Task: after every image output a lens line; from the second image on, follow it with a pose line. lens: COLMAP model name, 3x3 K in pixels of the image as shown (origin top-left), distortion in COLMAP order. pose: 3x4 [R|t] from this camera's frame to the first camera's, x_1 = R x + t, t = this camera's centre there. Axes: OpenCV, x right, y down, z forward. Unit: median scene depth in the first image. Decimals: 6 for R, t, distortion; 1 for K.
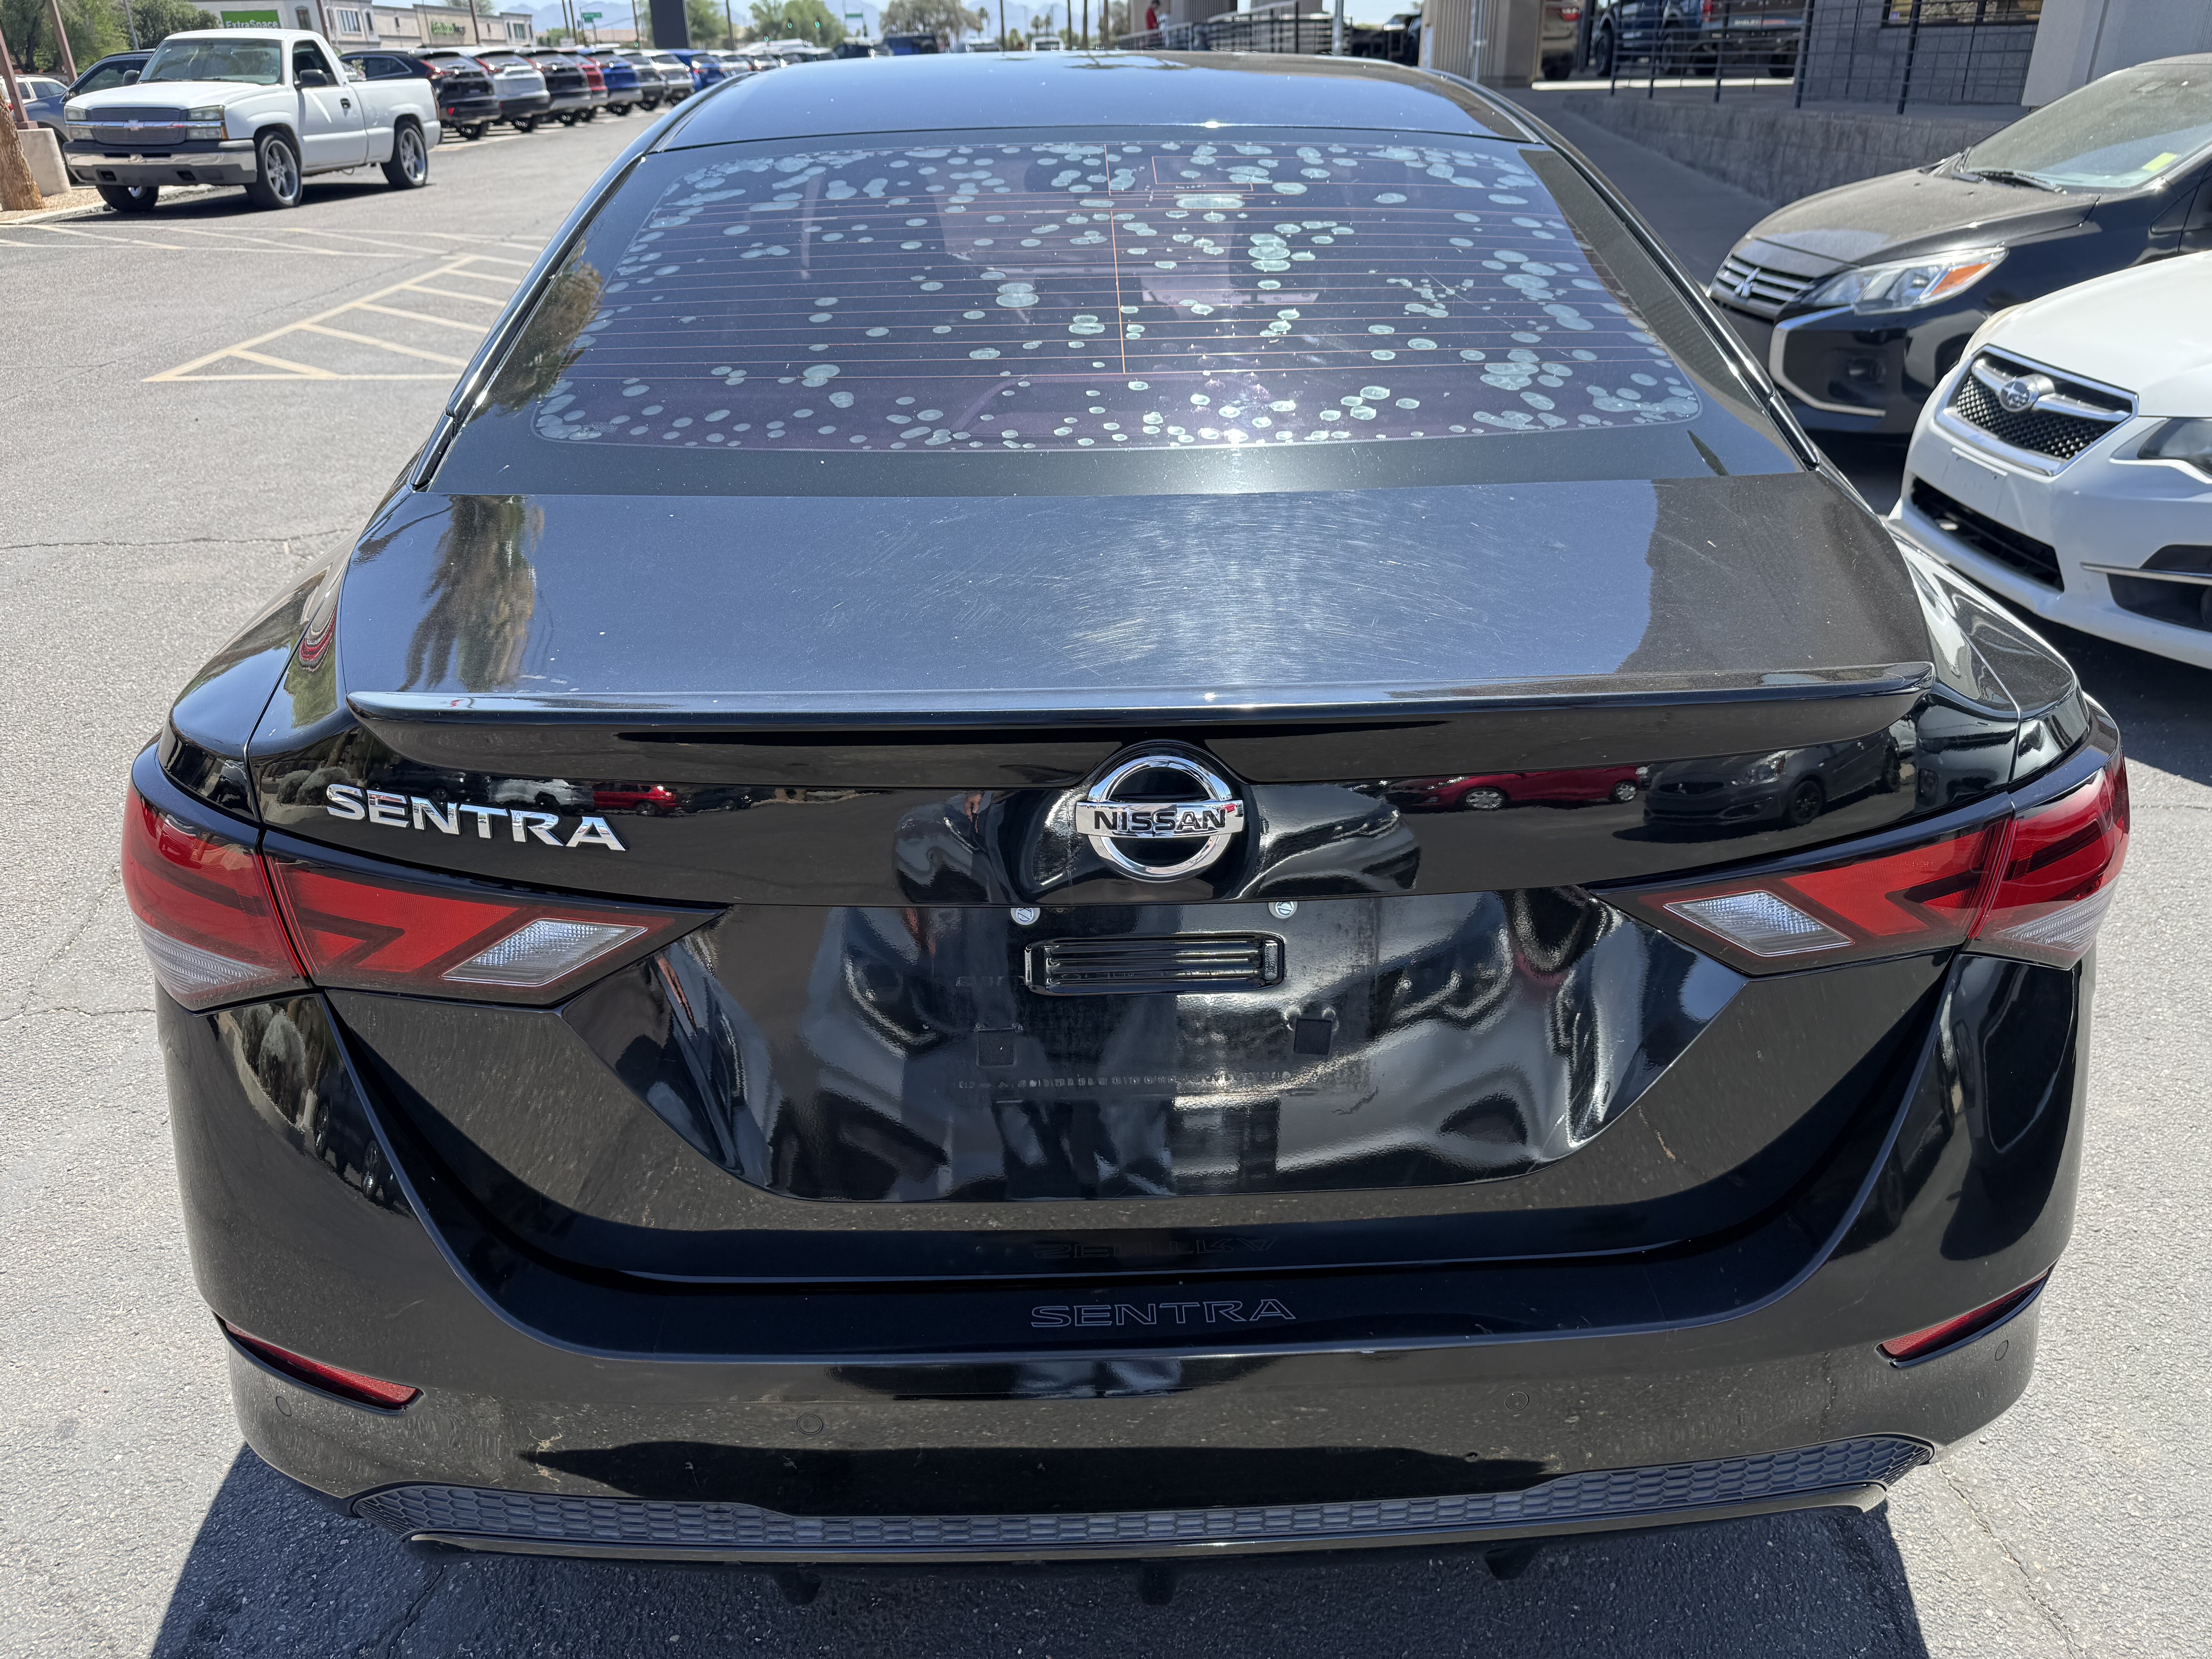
lens RADIAL K [[1533.4, 0, 1106.0], [0, 1533.4, 829.5], [0, 0, 1]] dist [0.071807, -0.057397]
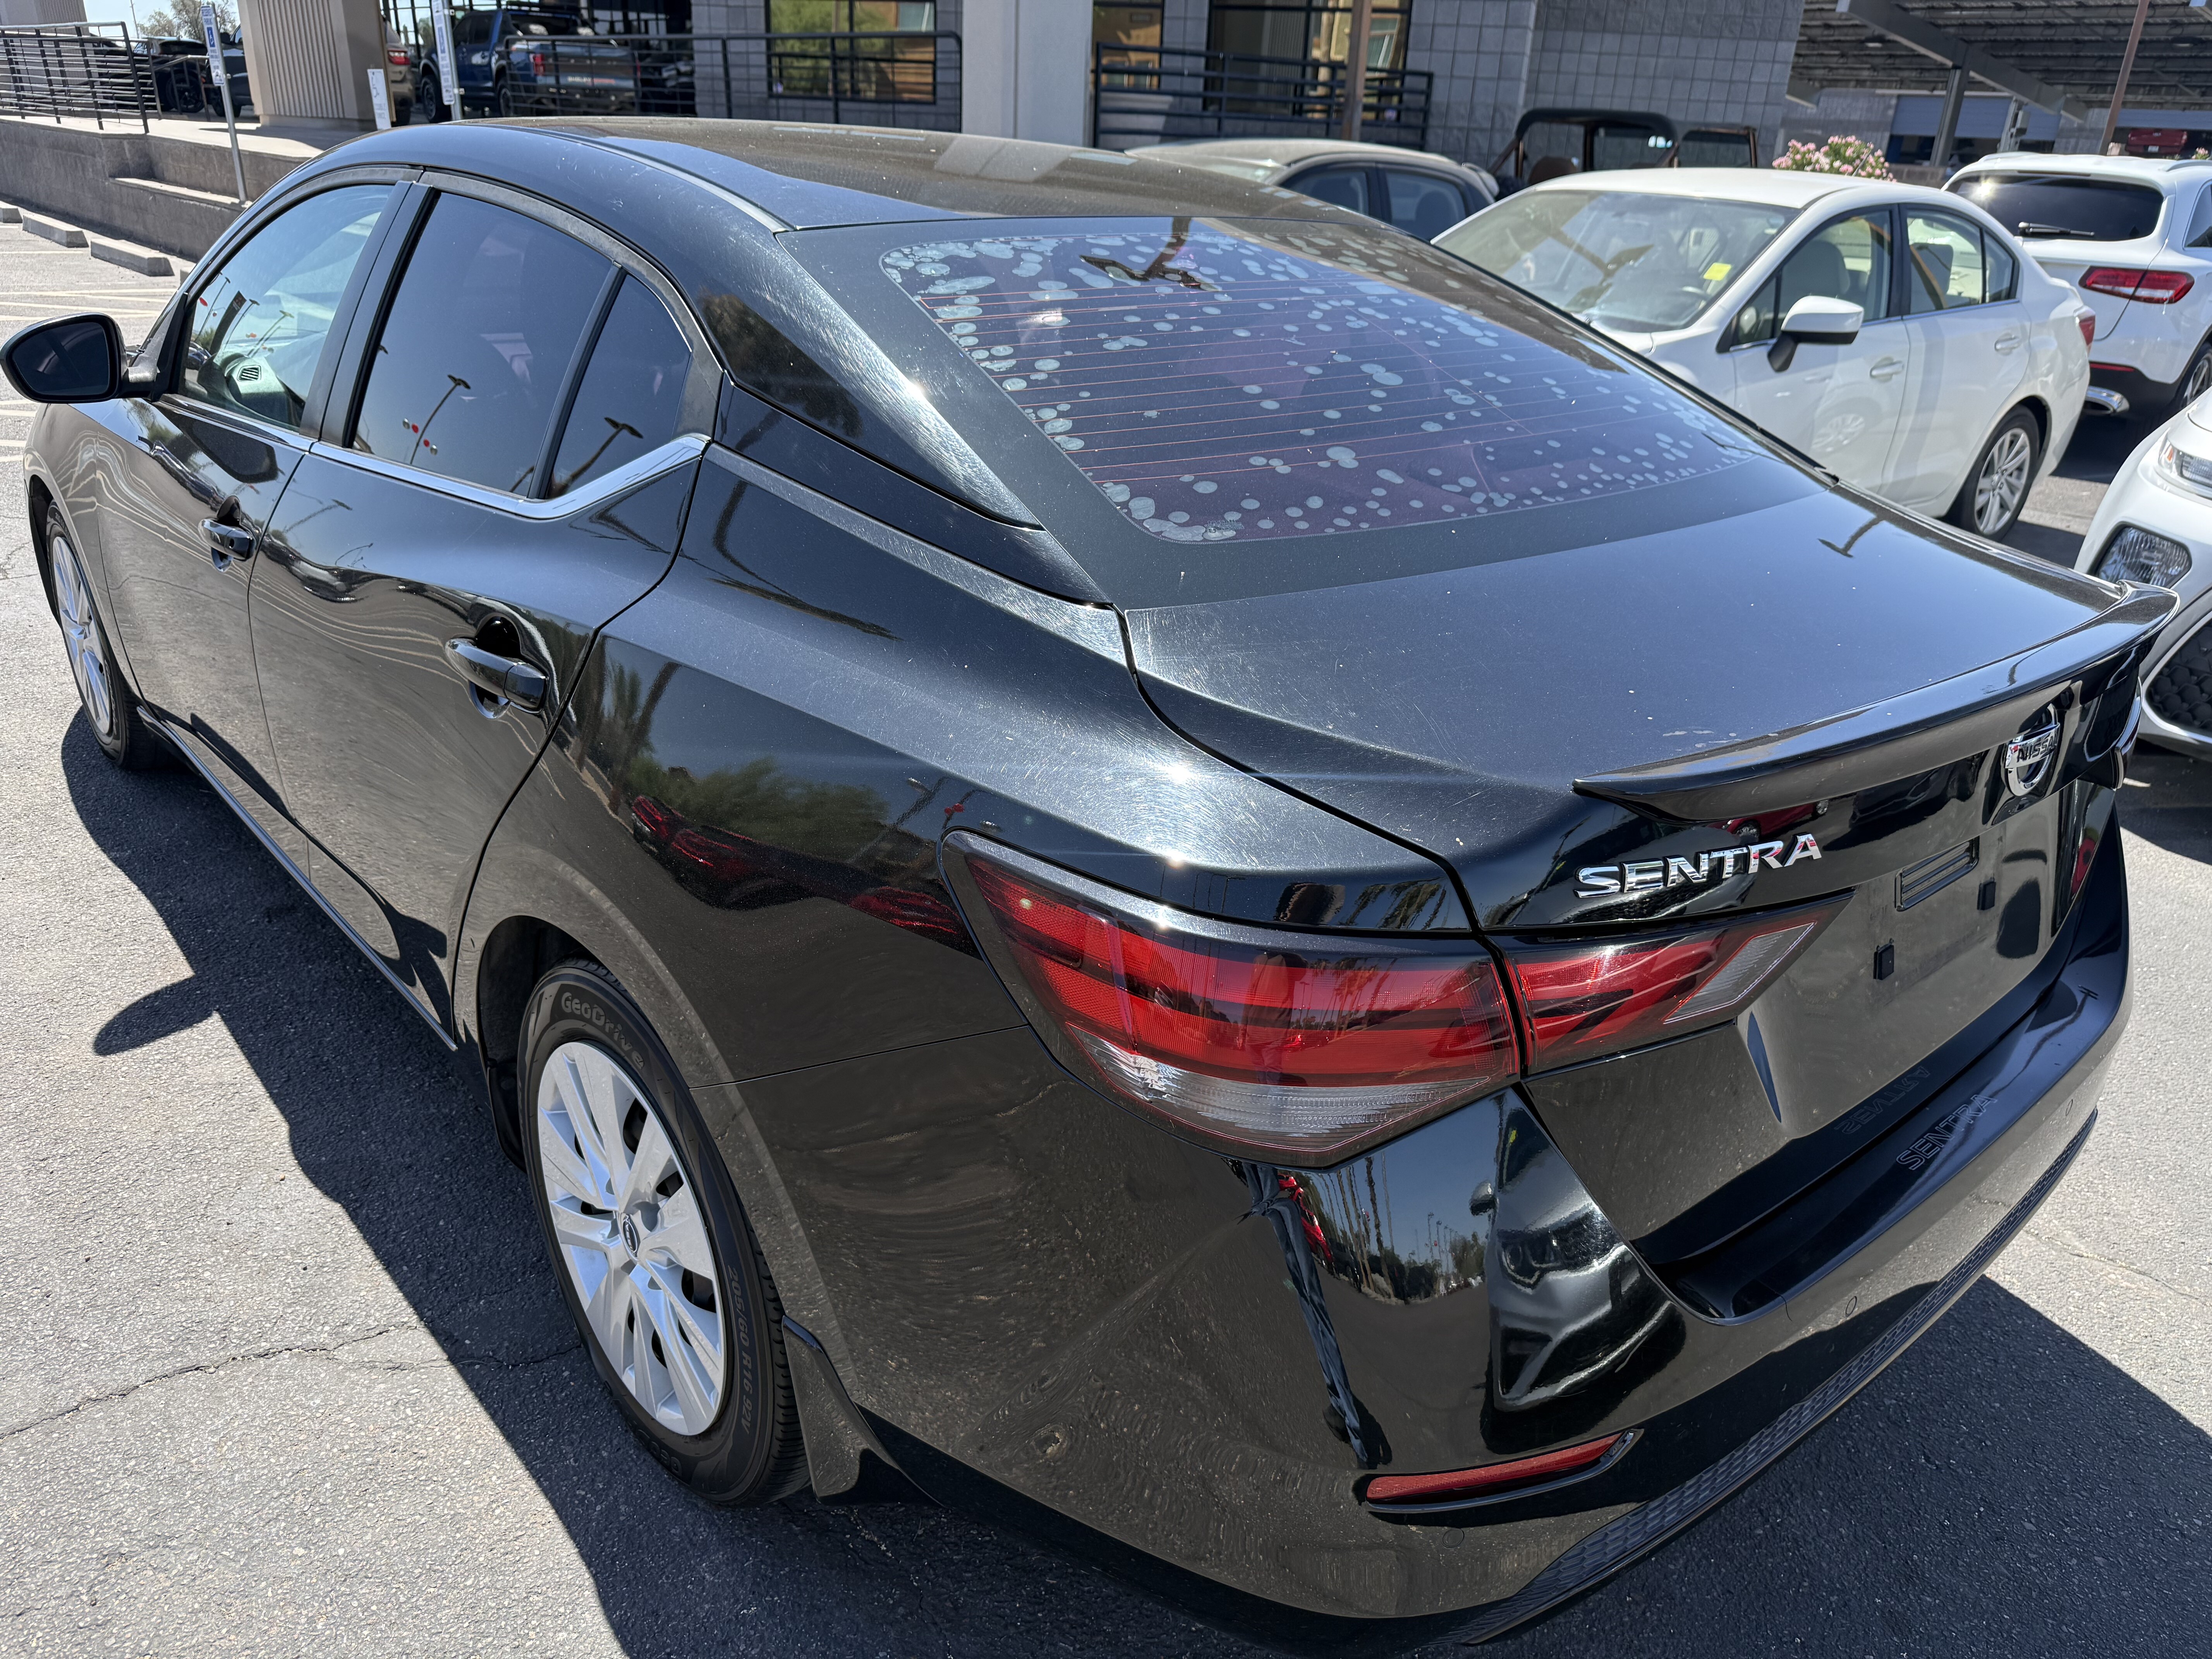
lens RADIAL K [[1533.4, 0, 1106.0], [0, 1533.4, 829.5], [0, 0, 1]] dist [0.071807, -0.057397]
pose [[0.798008, -0.211210, 0.564424, -1.357401], [0.226534, 0.973017, 0.043823, -0.175351], [-0.558450, 0.092890, 0.824321, 0.322848]]
